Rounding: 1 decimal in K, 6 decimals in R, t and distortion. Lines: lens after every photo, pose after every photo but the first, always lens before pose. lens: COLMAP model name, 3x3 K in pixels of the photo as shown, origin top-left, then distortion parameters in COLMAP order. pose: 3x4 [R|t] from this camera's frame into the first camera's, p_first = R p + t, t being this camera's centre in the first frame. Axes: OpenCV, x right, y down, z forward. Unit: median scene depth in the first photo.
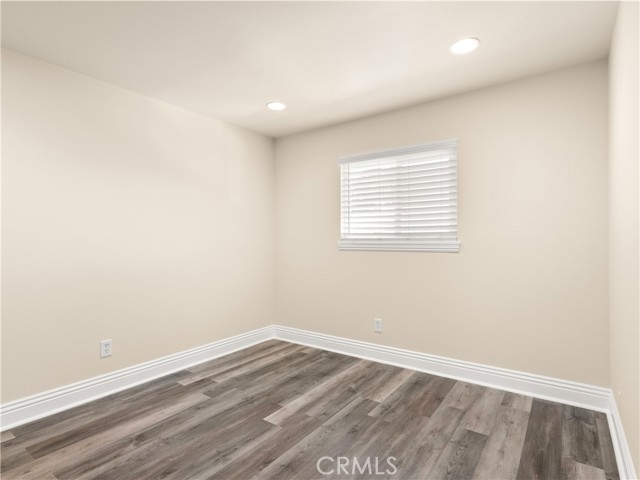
lens RADIAL K [[345.7, 0, 323.0], [0, 345.7, 240.4], [0, 0, 1]] dist [0.001245, -0.000157]
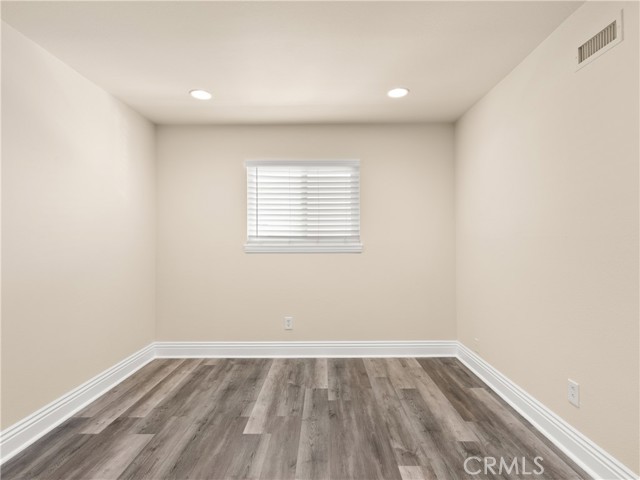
lens RADIAL K [[345.7, 0, 330.3], [0, 345.7, 239.4], [0, 0, 1]] dist [0.001245, -0.000157]
pose [[0.810446, 0.005496, 0.585787, -0.411532], [0.001644, 0.999931, -0.011657, 0.001822], [-0.585810, 0.010410, 0.810381, 0.074268]]
